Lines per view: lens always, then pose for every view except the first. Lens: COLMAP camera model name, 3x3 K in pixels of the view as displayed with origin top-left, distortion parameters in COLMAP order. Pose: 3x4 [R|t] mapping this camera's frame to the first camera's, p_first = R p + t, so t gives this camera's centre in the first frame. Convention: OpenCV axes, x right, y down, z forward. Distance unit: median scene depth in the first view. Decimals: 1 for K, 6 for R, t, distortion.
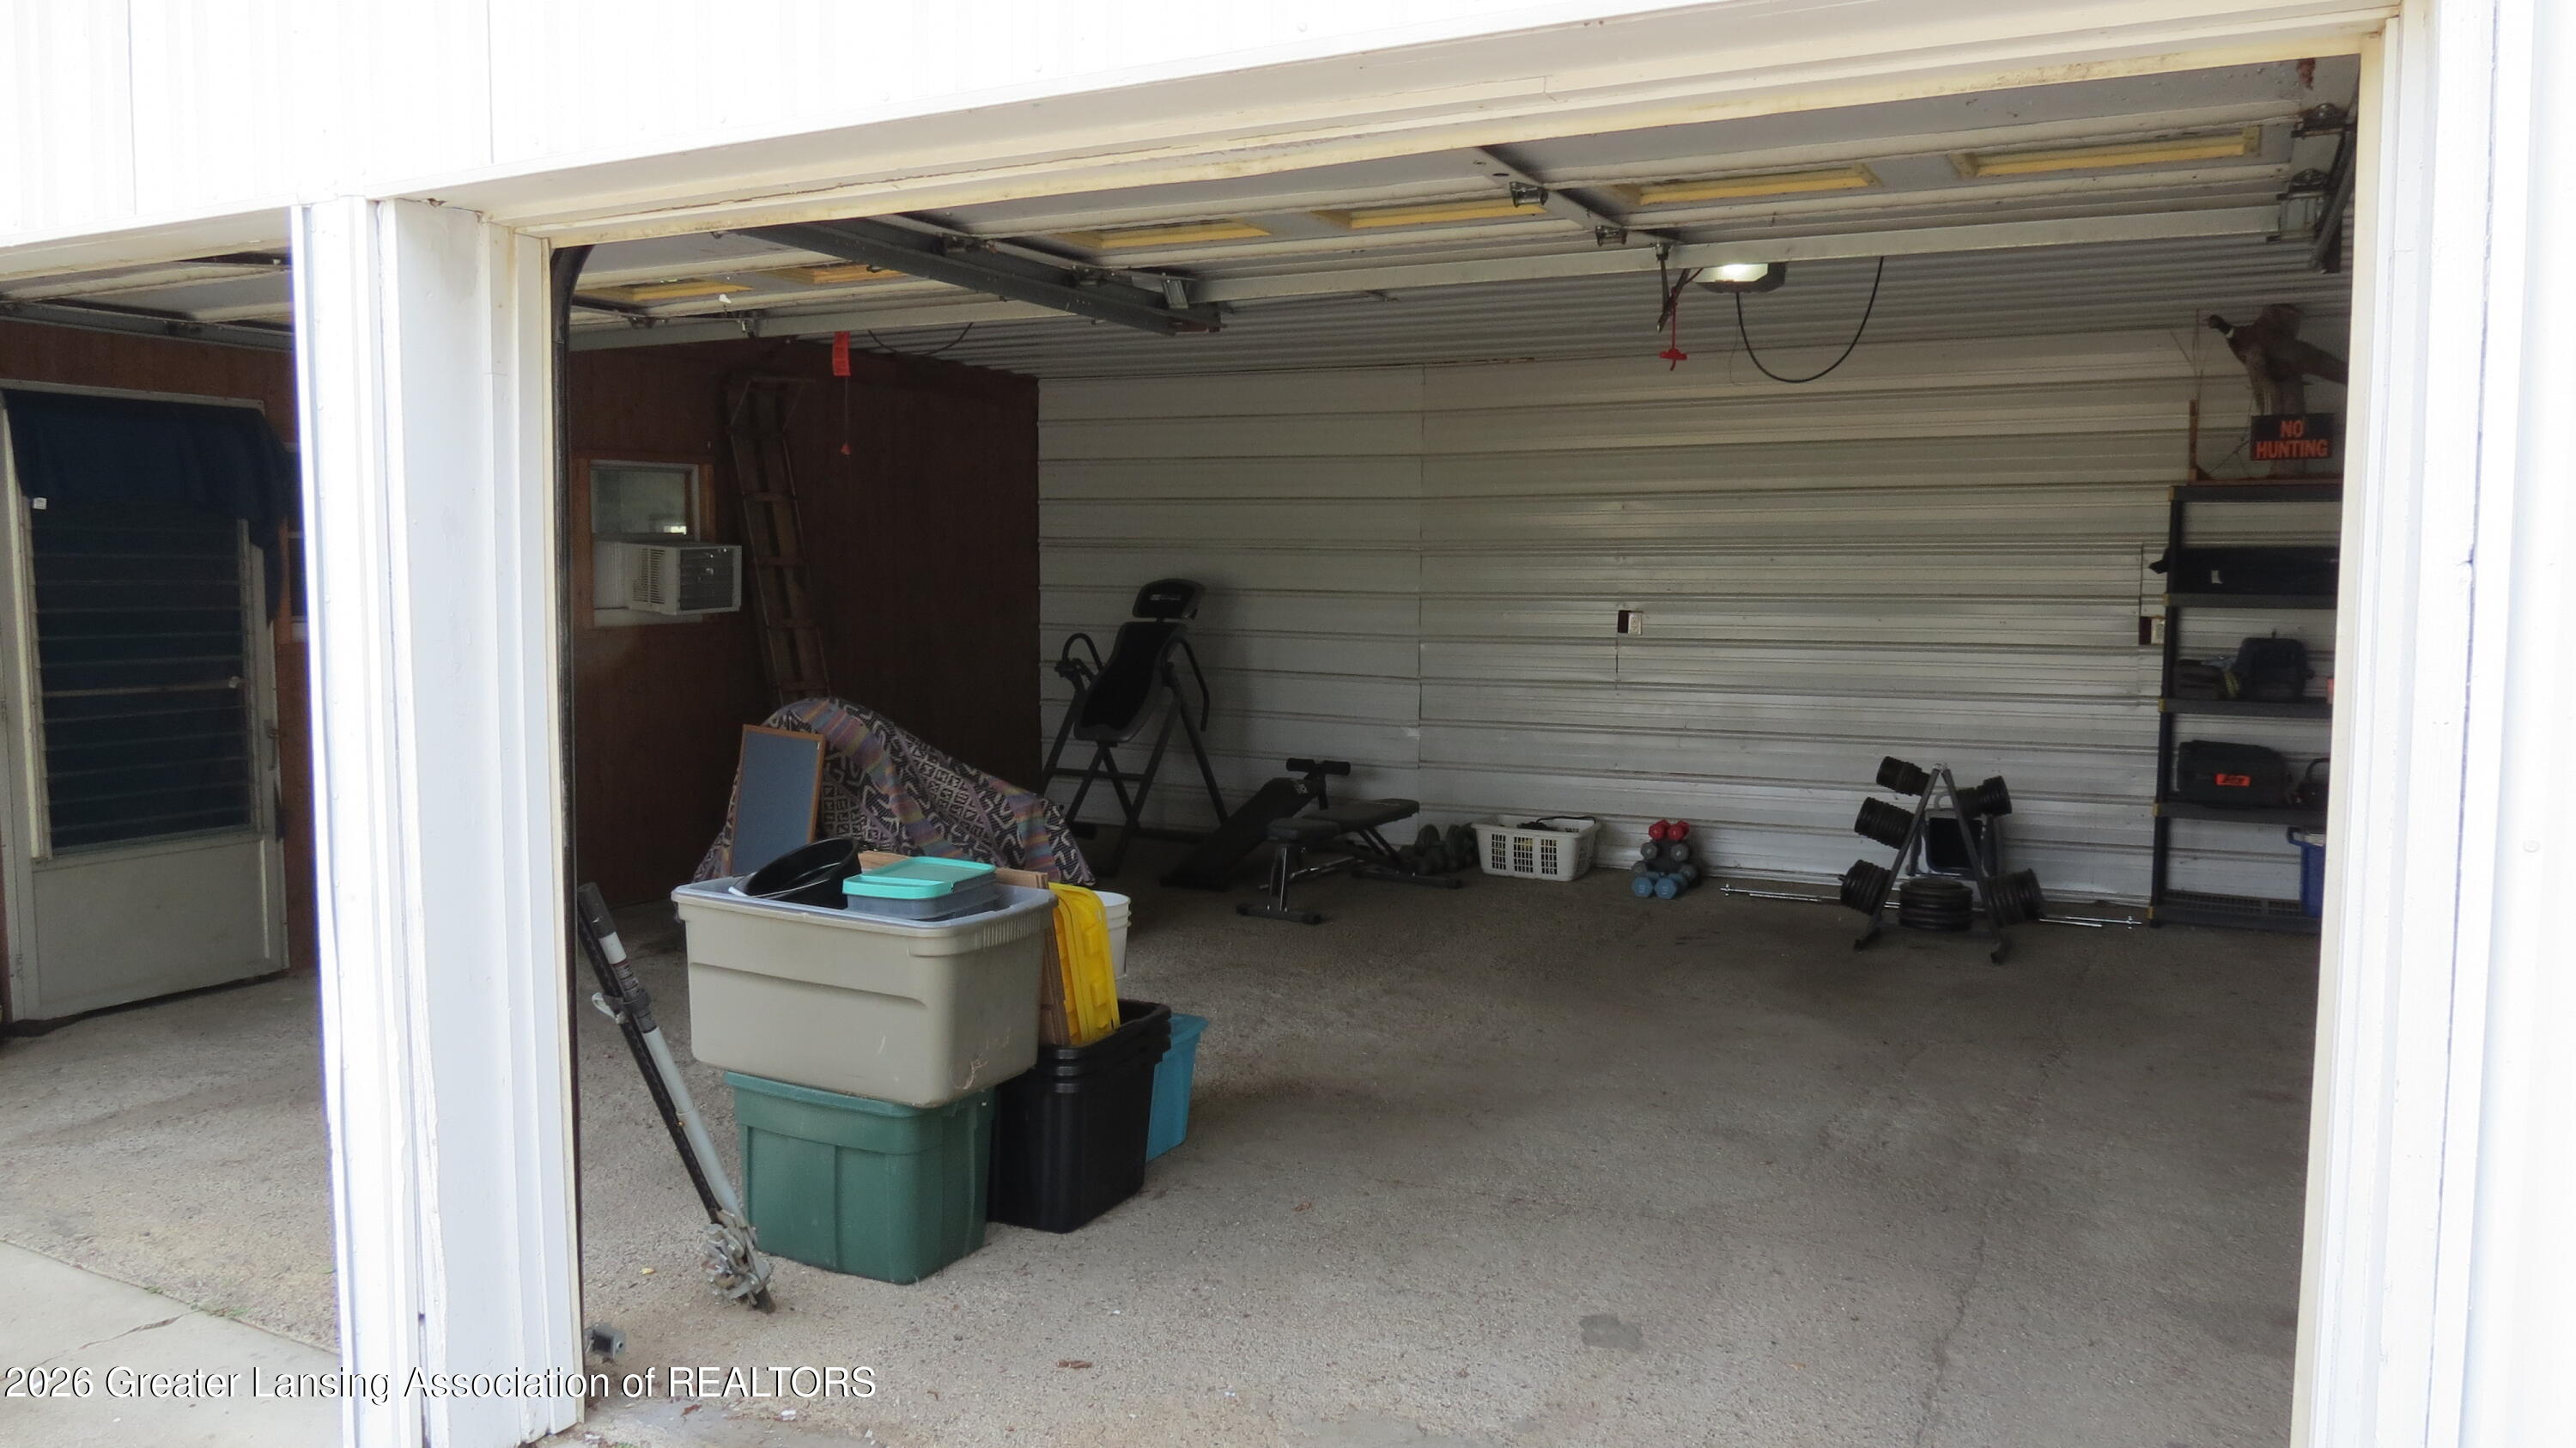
lens RADIAL K [[1841.2, 0, 1288.3], [0, 1841.2, 724.3], [0, 0, 1]] dist [-0.020024, -0.005279]
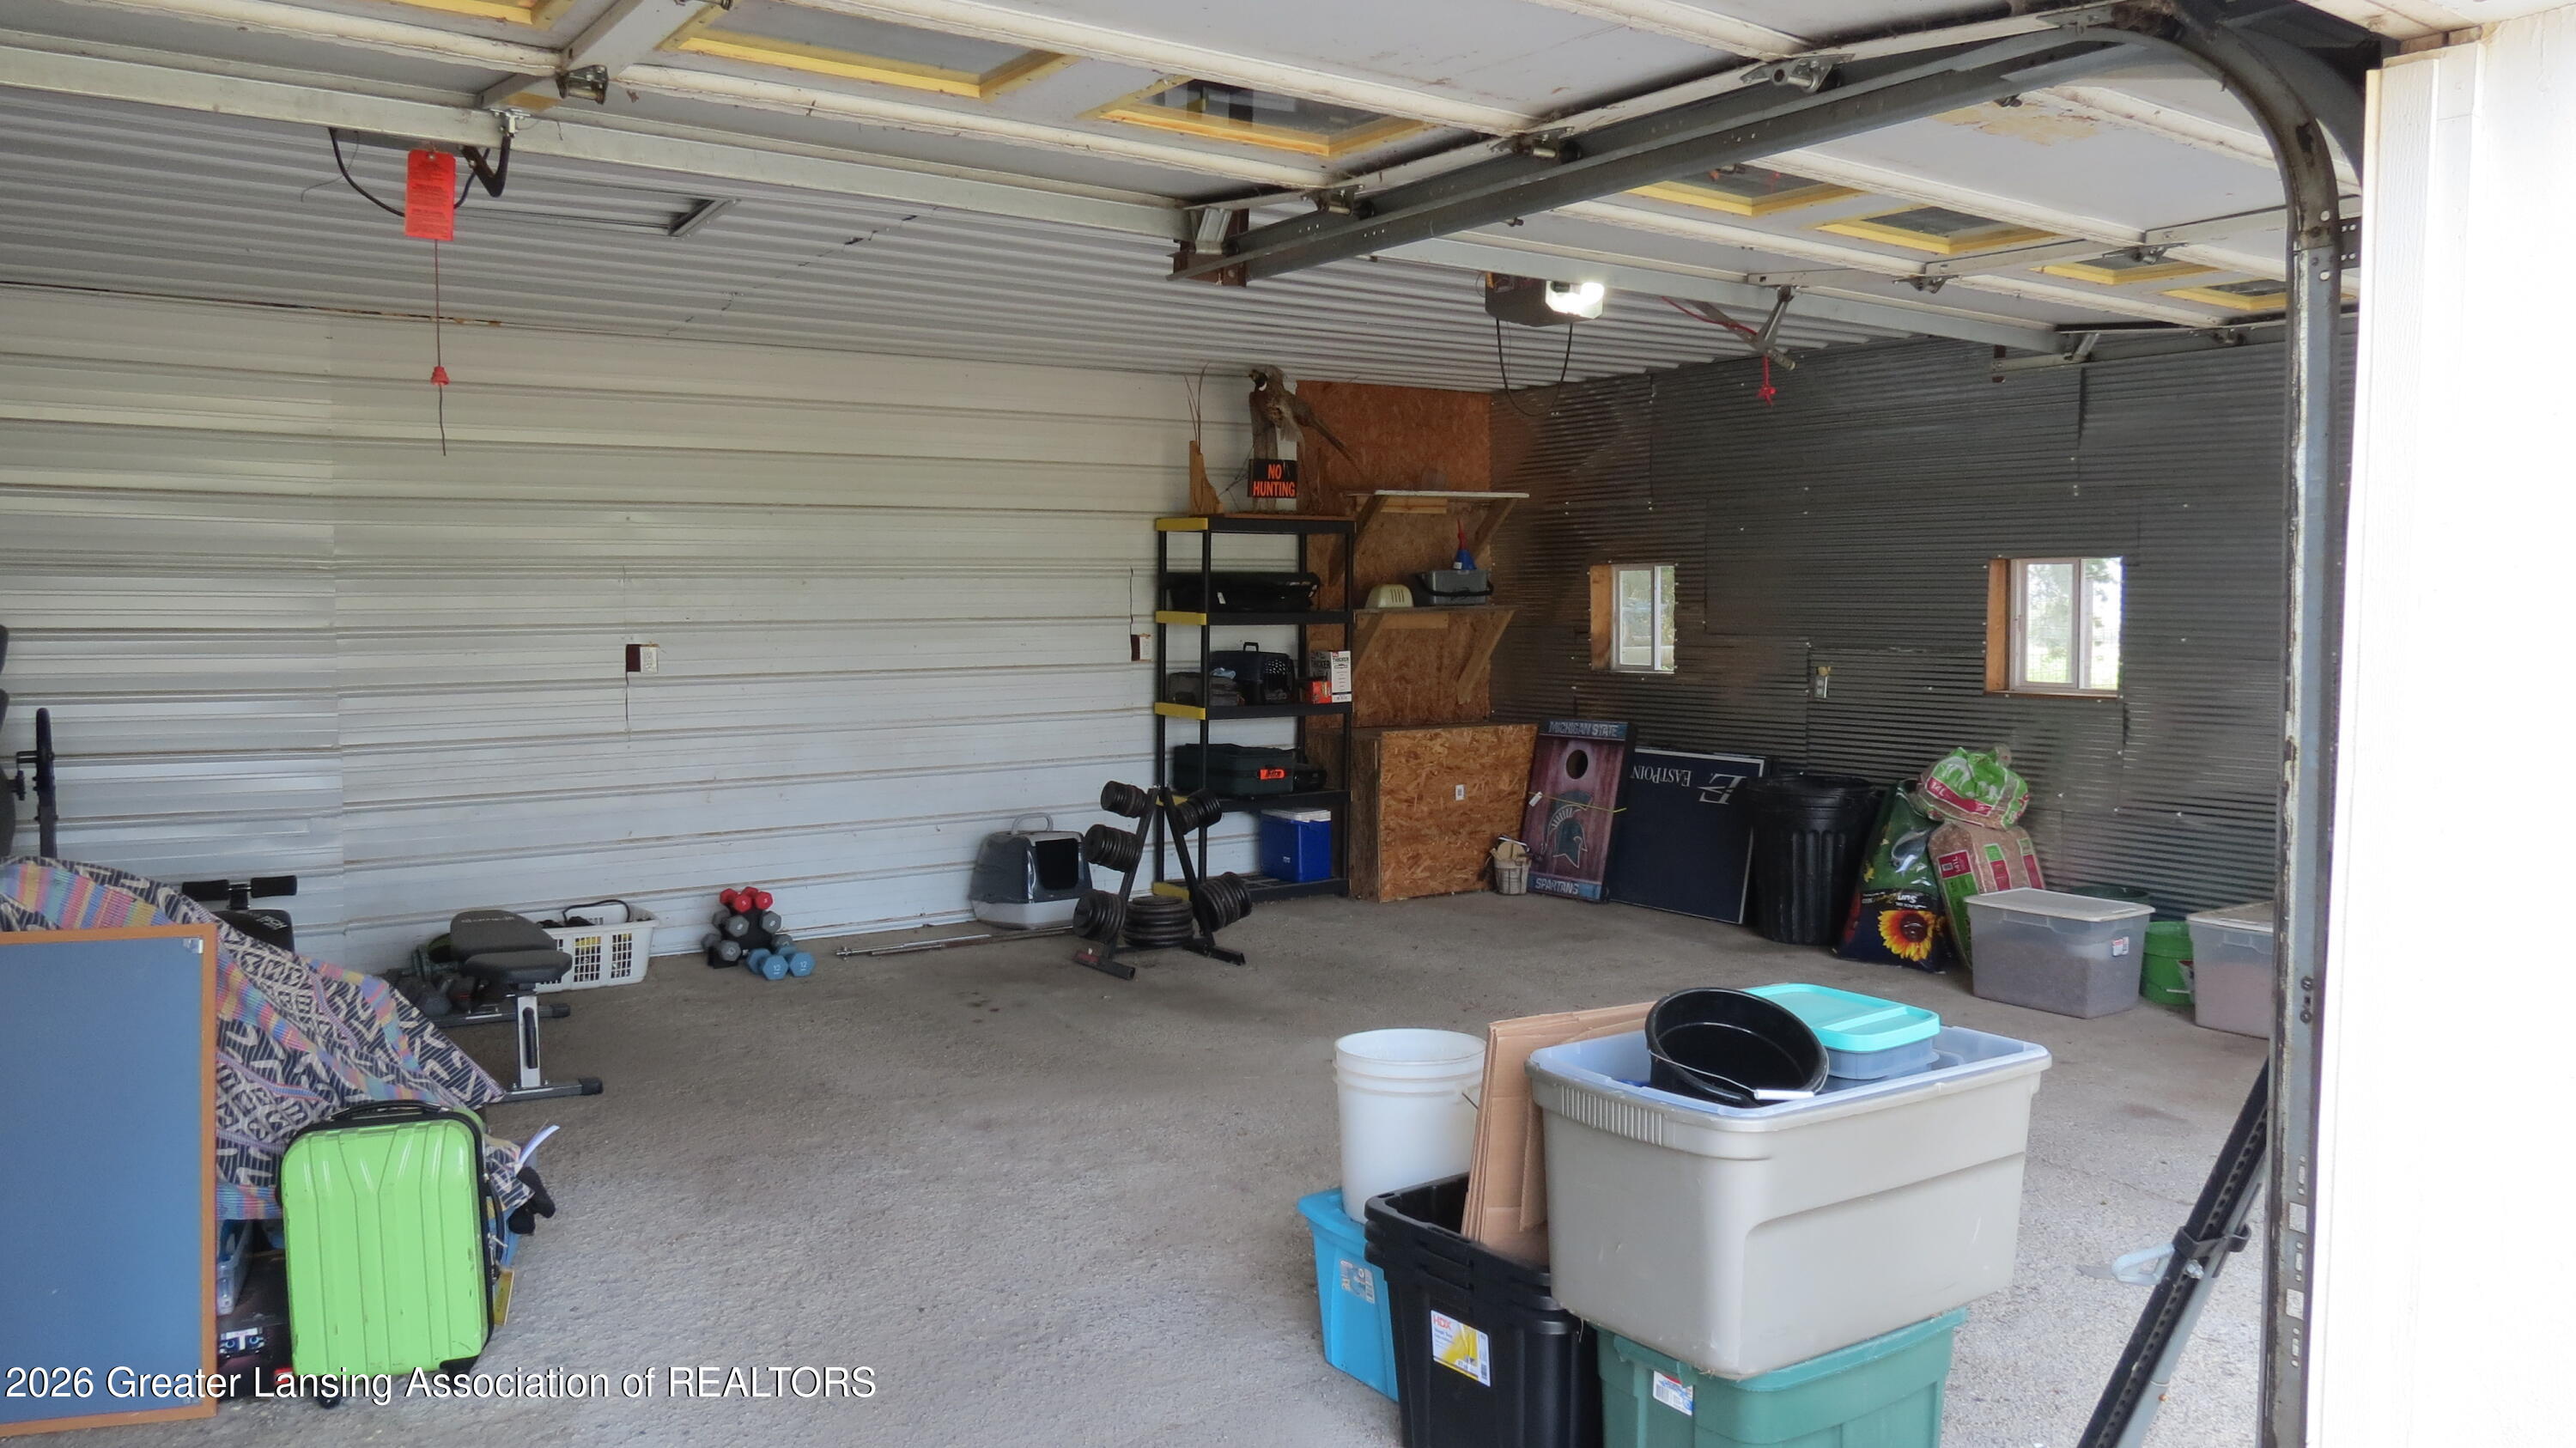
lens RADIAL K [[1841.2, 0, 1282.7], [0, 1841.2, 724.8], [0, 0, 1]] dist [-0.020024, -0.005279]
pose [[0.465405, -0.065965, 0.882636, -0.441159], [0.077094, 0.996450, 0.033820, -0.034085], [-0.881734, 0.052306, 0.468838, 0.392067]]
